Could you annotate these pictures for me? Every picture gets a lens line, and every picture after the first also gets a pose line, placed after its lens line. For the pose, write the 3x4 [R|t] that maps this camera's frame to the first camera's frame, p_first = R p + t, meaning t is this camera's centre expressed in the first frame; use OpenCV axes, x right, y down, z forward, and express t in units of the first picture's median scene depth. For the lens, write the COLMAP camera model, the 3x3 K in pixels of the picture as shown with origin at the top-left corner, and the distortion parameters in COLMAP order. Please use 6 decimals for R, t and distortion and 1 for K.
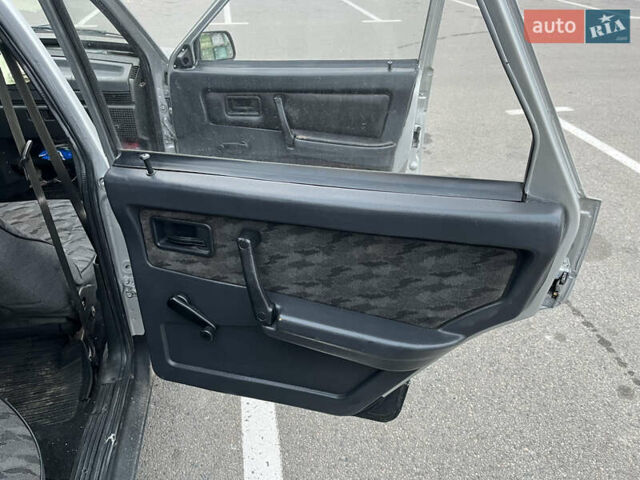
lens RADIAL K [[484.1, 0, 323.8], [0, 484.1, 243.1], [0, 0, 1]] dist [0.075360, -0.102826]
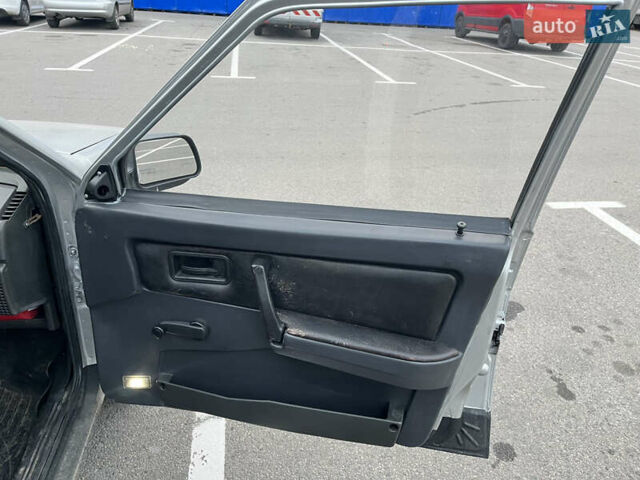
lens RADIAL K [[474.8, 0, 334.1], [0, 474.8, 240.2], [0, 0, 1]] dist [0.021139, -0.000801]
pose [[0.998749, 0.046721, 0.017827, -0.016576], [-0.045113, 0.995620, -0.081885, -0.278227], [-0.021574, 0.080978, 0.996482, 0.433934]]
